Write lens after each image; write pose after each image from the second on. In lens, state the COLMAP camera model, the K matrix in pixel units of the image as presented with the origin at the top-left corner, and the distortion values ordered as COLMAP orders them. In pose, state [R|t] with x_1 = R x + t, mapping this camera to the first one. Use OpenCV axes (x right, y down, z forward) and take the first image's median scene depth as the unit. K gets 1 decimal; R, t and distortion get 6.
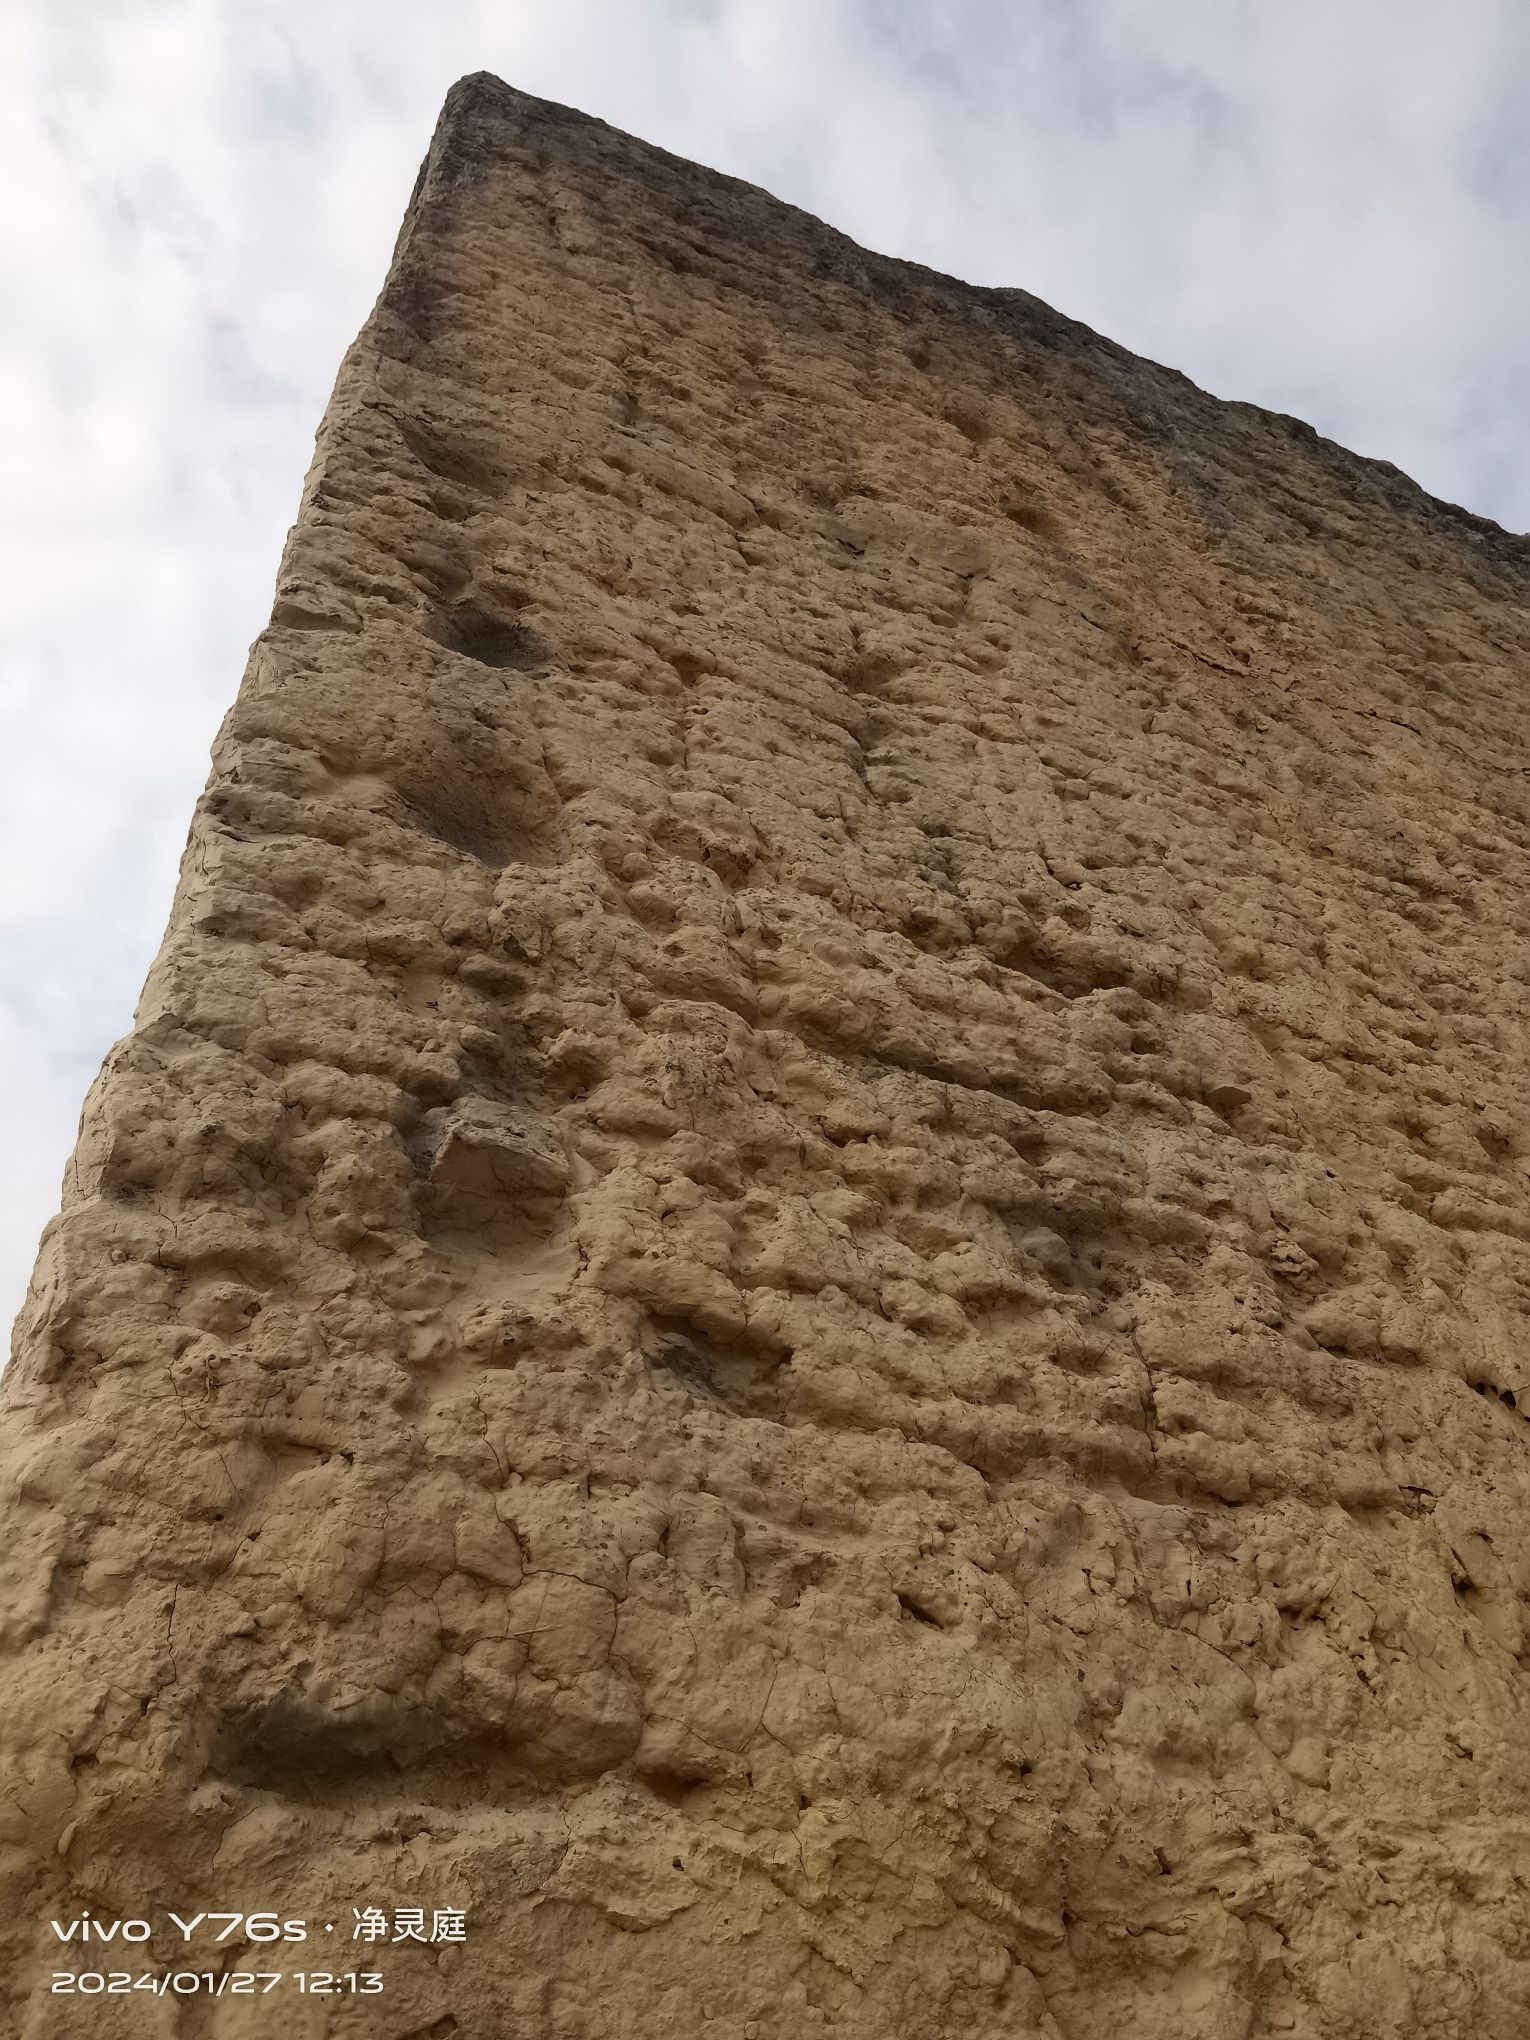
lens RADIAL K [[1579.2, 0, 765.0], [0, 1579.2, 1020.0], [0, 0, 1]] dist [0.108010, -0.187283]
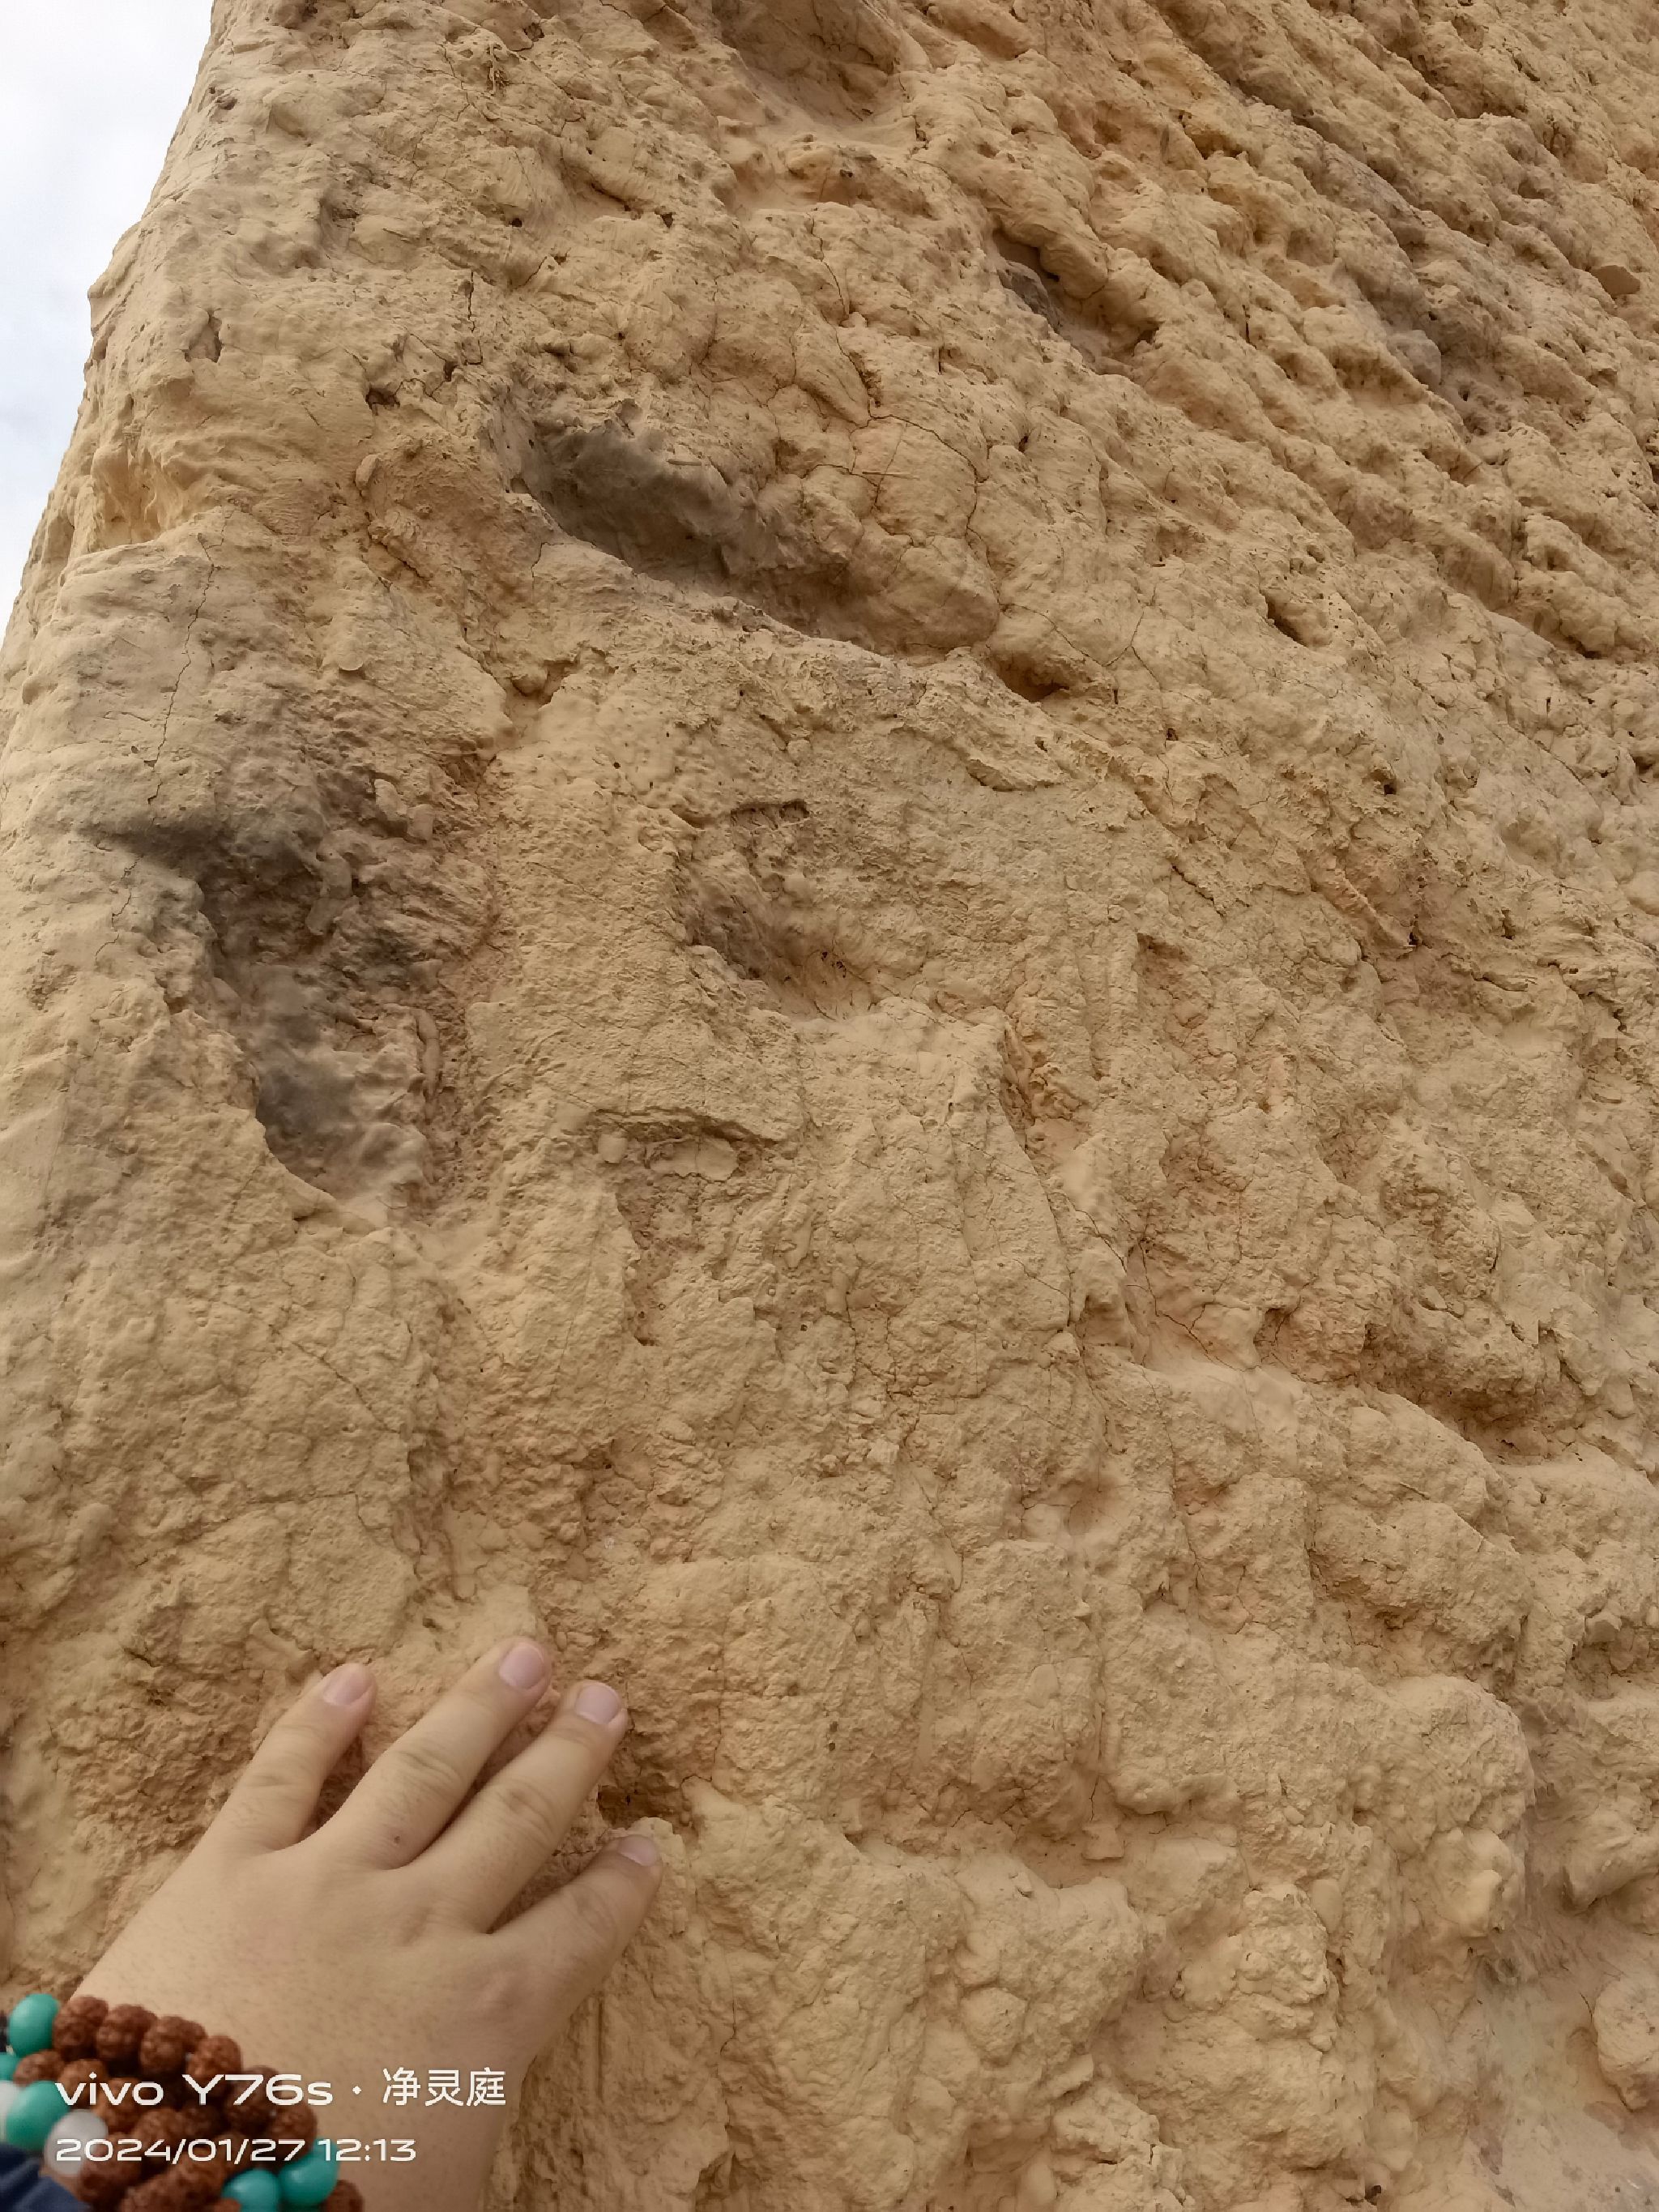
lens RADIAL K [[1712.2, 0, 829.5], [0, 1712.2, 1106.0], [0, 0, 1]] dist [0.108010, -0.187283]
pose [[0.987401, 0.143844, 0.065937, -0.172154], [-0.157612, 0.931050, 0.329096, 0.370796], [-0.014052, -0.335342, 0.941991, 0.074567]]
